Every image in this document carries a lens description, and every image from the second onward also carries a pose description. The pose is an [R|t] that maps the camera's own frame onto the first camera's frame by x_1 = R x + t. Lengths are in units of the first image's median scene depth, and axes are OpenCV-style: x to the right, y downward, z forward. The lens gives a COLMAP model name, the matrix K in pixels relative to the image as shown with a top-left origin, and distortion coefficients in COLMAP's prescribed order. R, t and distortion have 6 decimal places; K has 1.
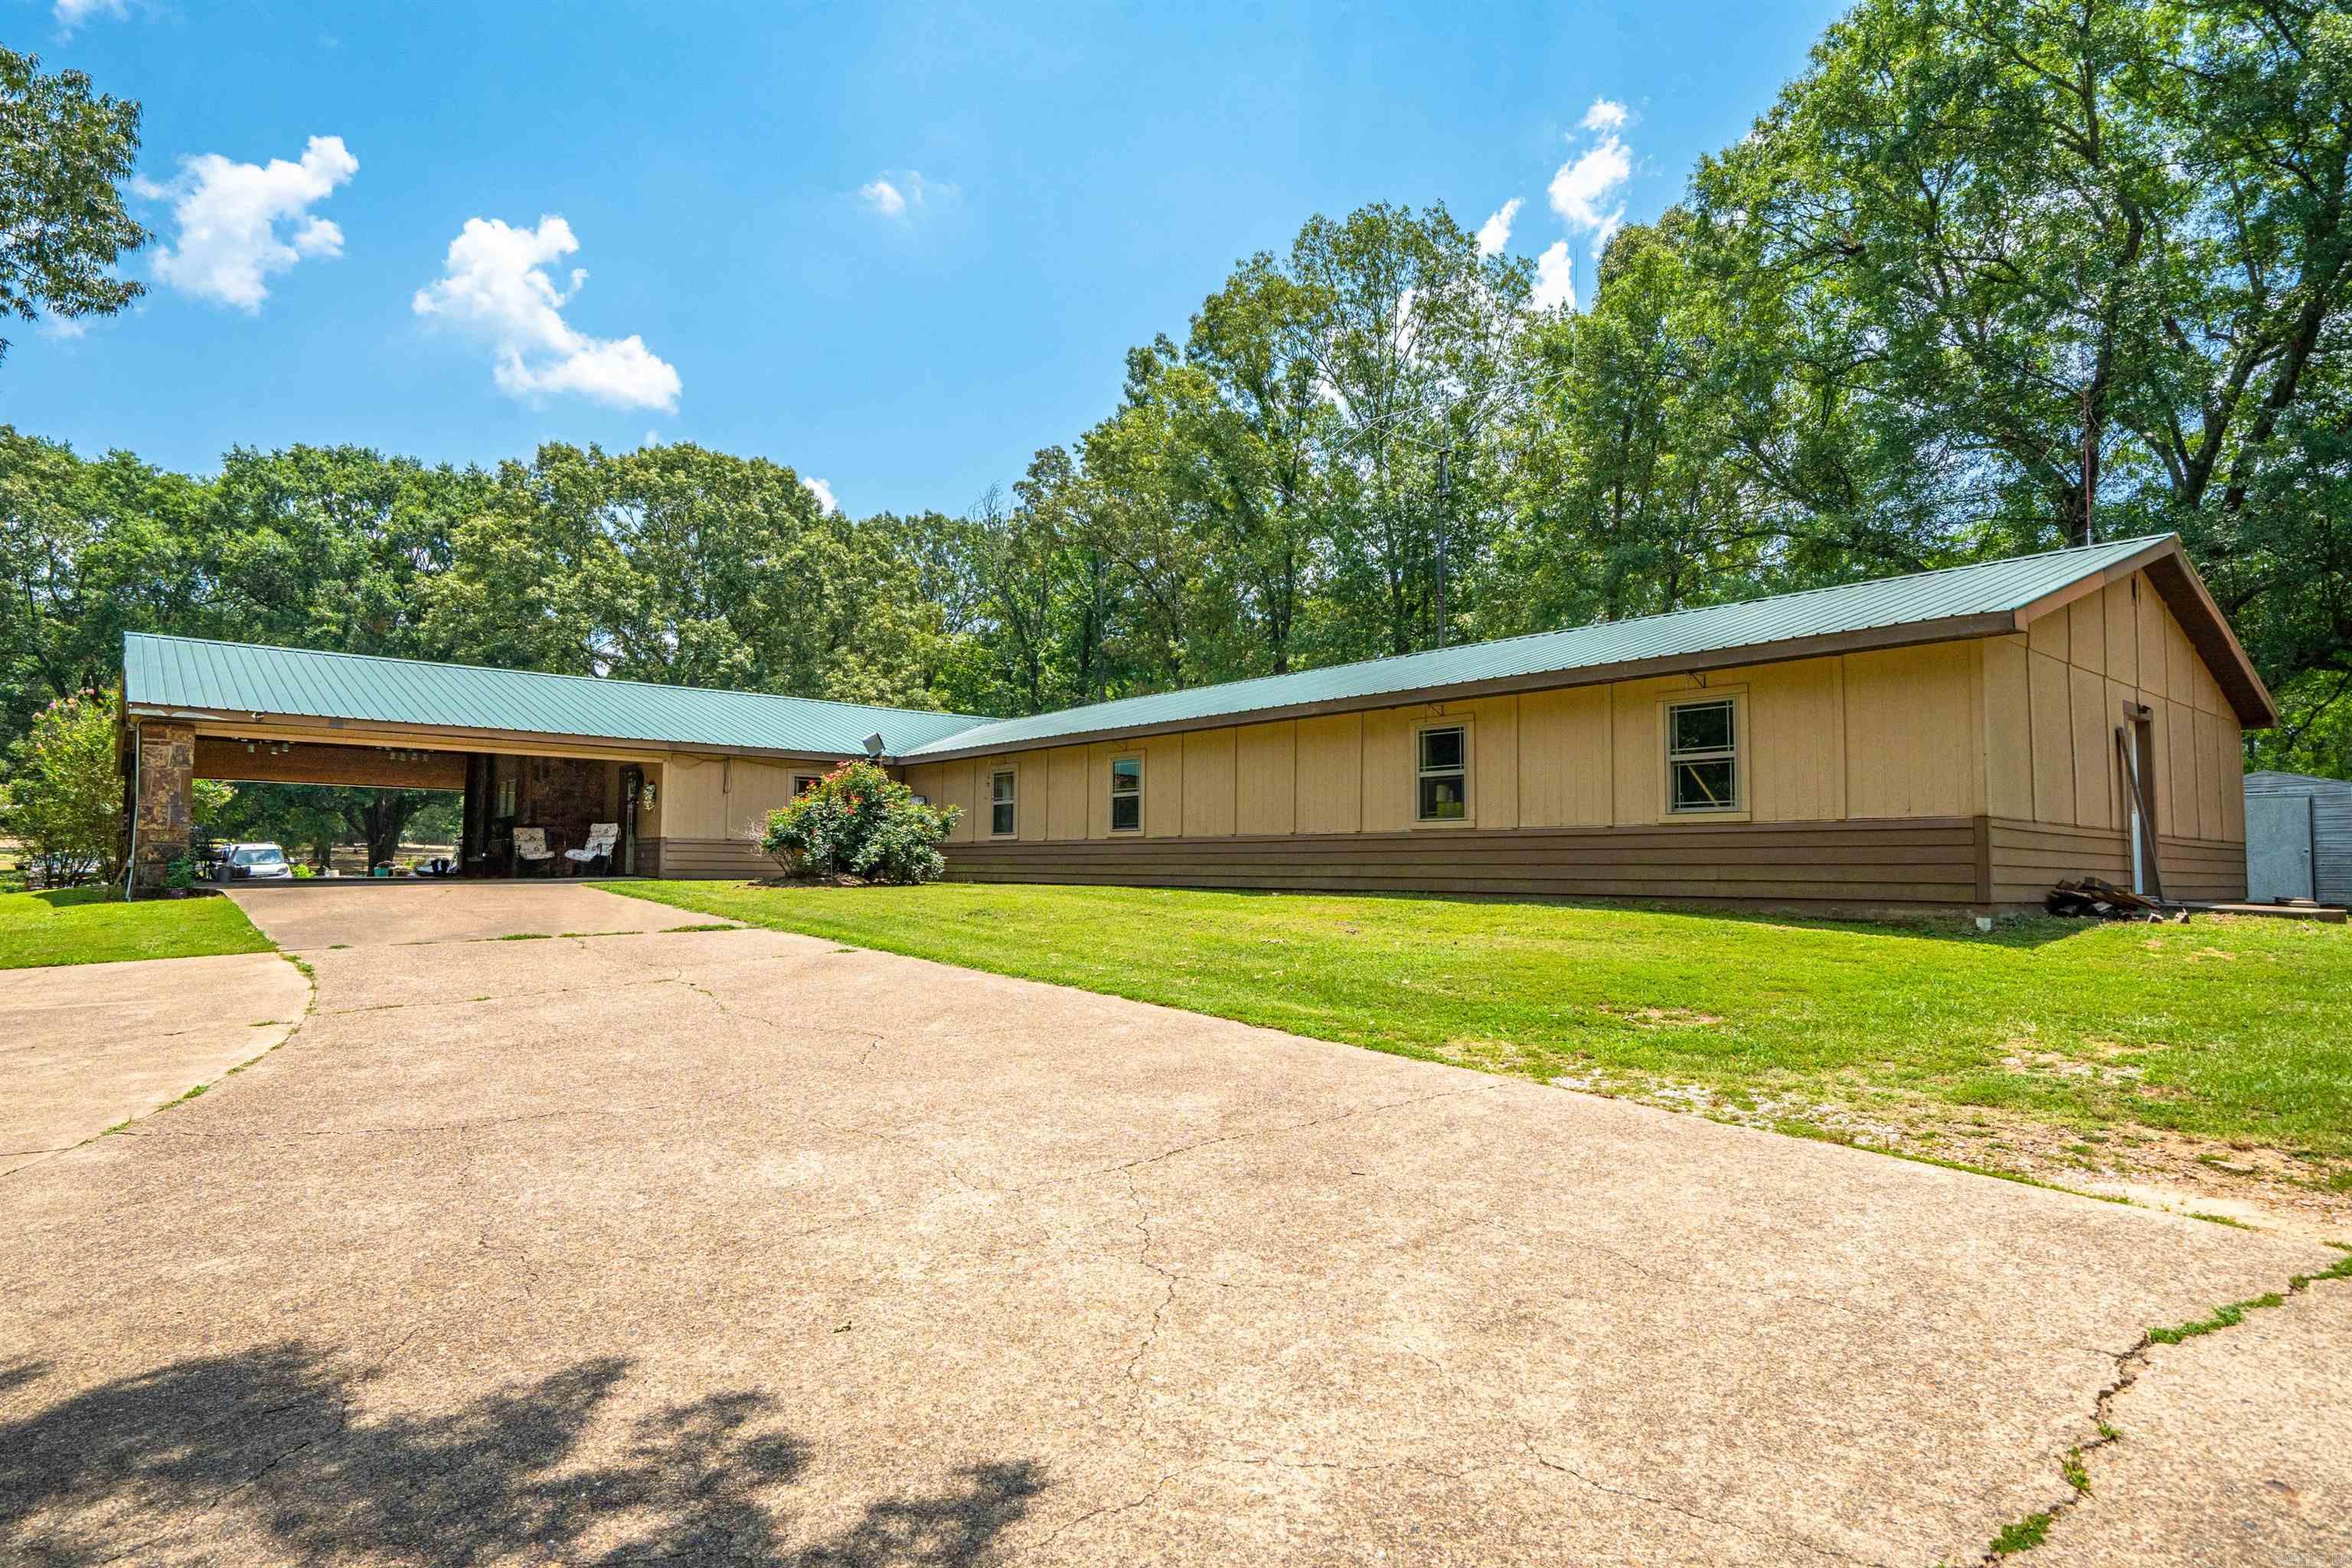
lens RADIAL K [[1296.7, 0, 1176.0], [0, 1296.7, 784.0], [0, 0, 1]] dist [0.002029, -0.034784]
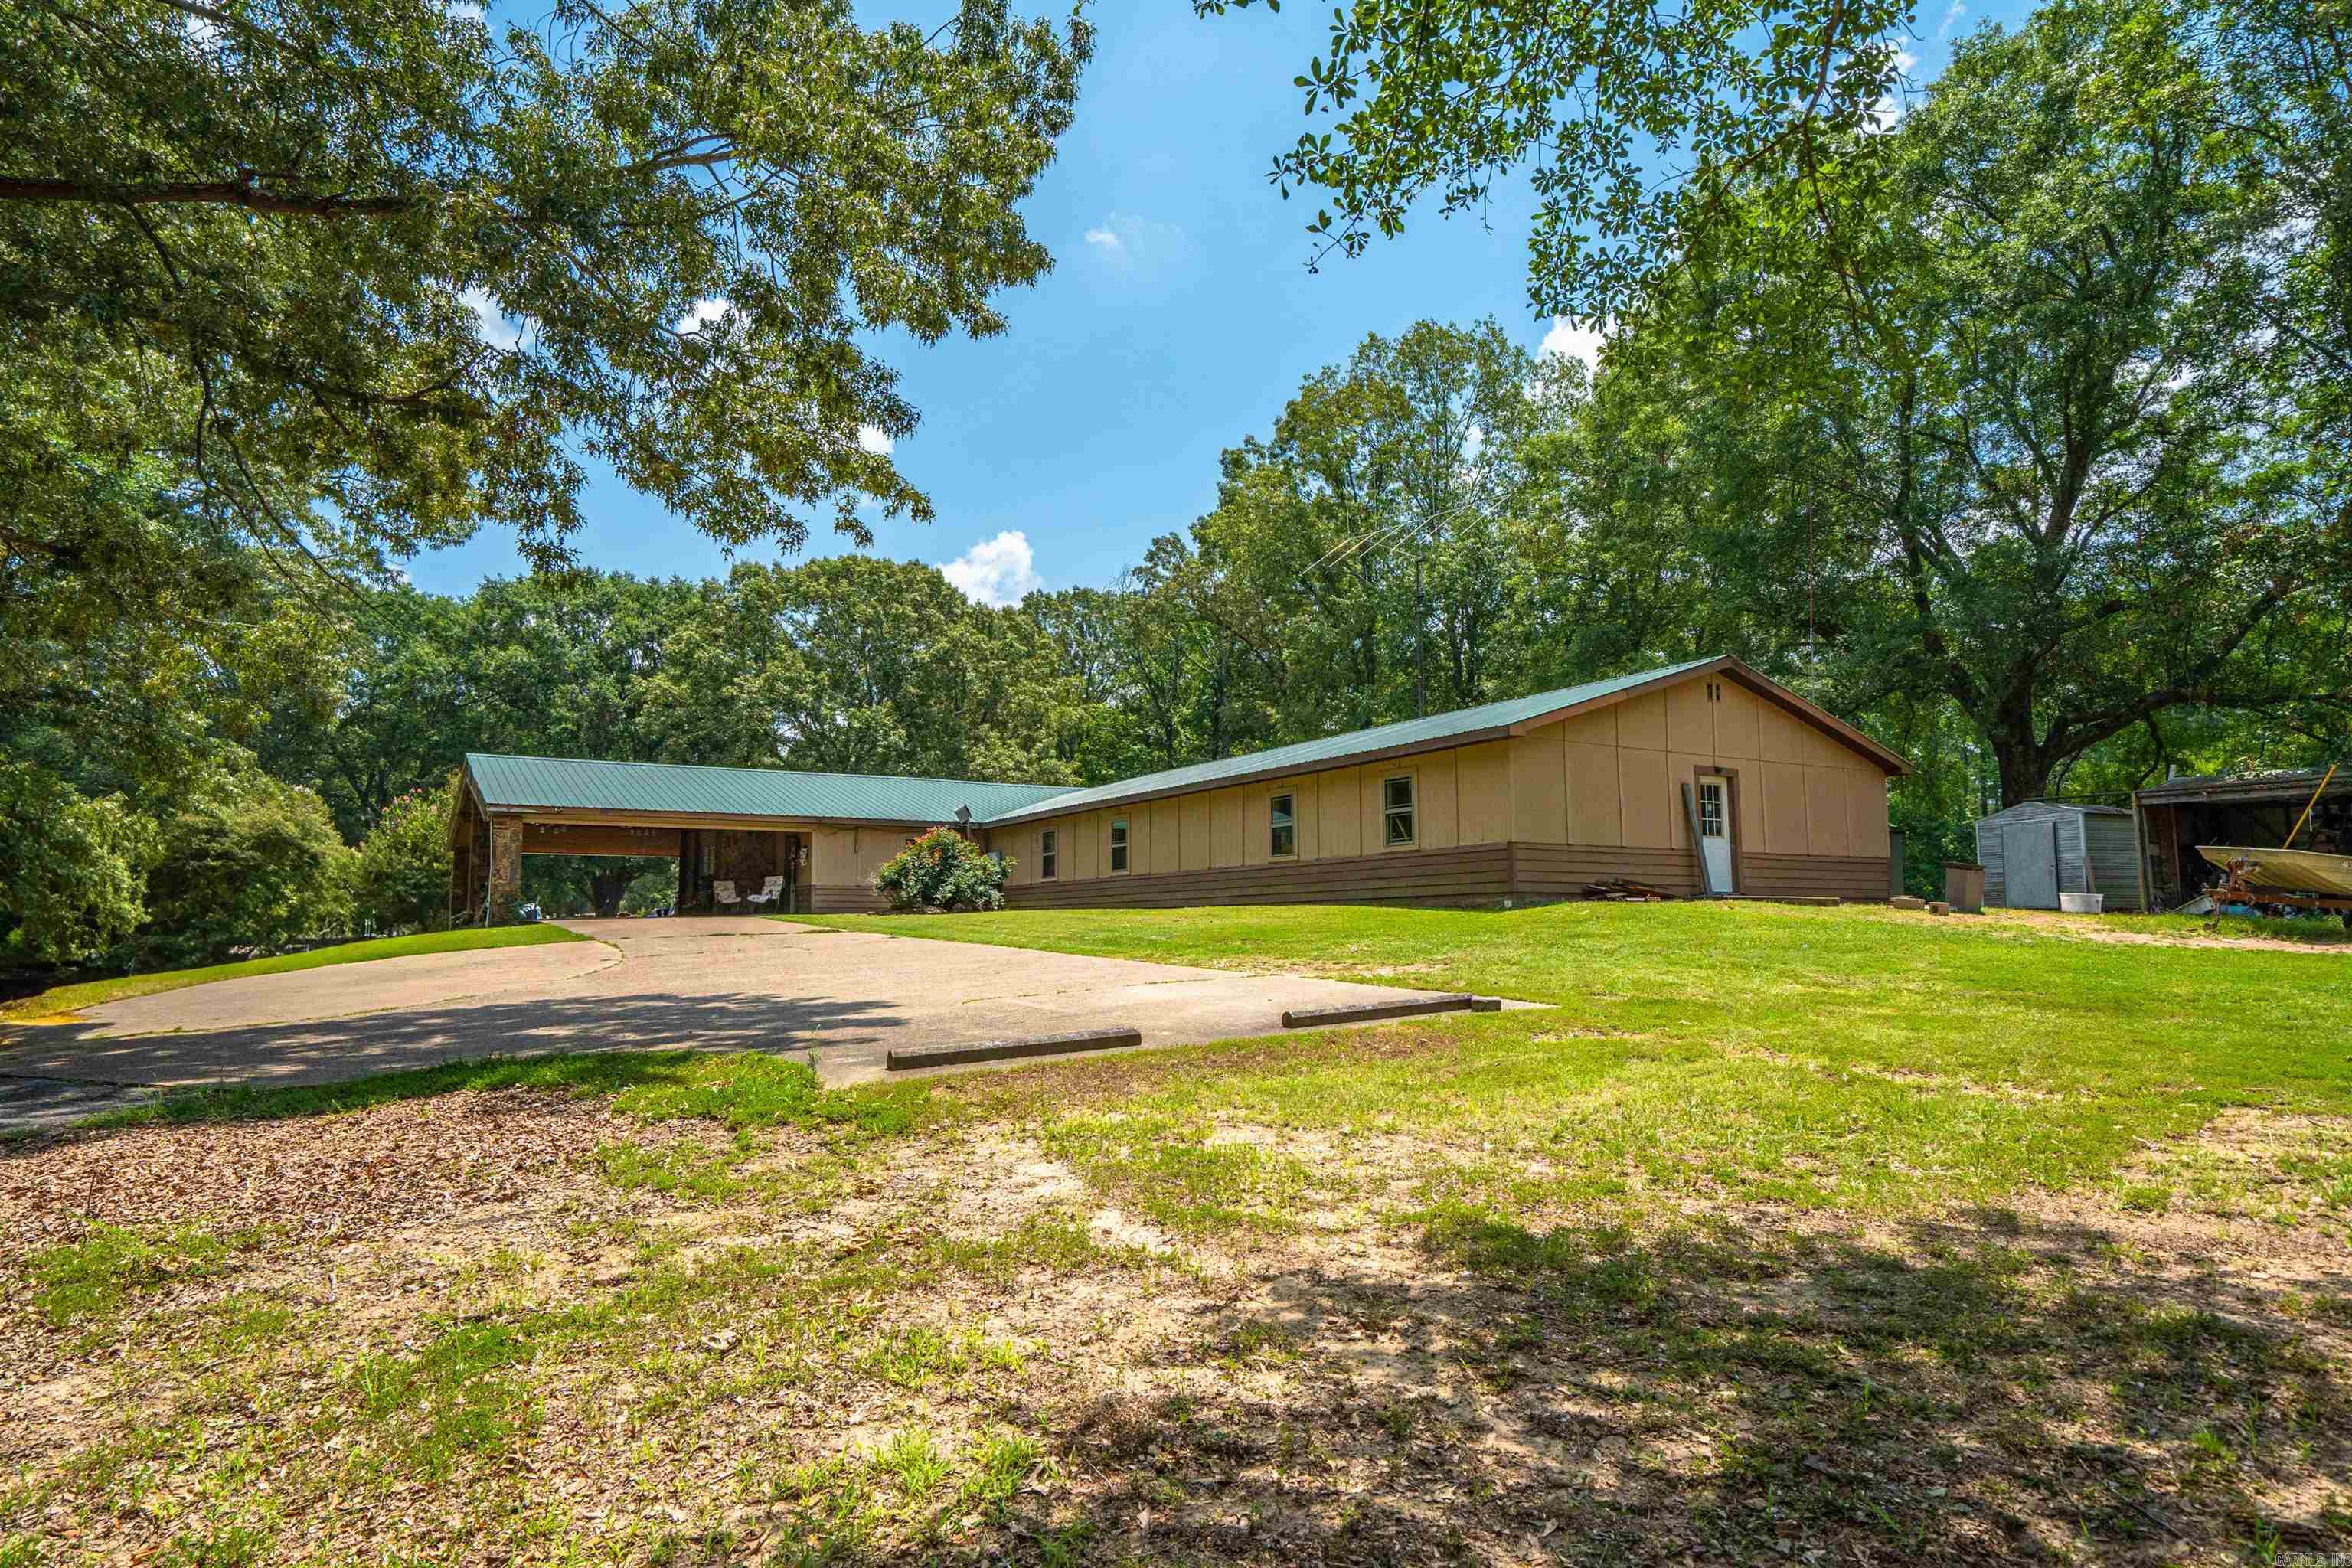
lens RADIAL K [[1468.1, 0, 1176.0], [0, 1468.1, 784.0], [0, 0, 1]] dist [-0.001821, -0.000129]
pose [[0.985377, -0.033057, -0.167148, 0.128183], [0.026481, 0.998791, -0.041419, 0.004084], [0.168315, 0.036387, 0.985061, -0.248149]]
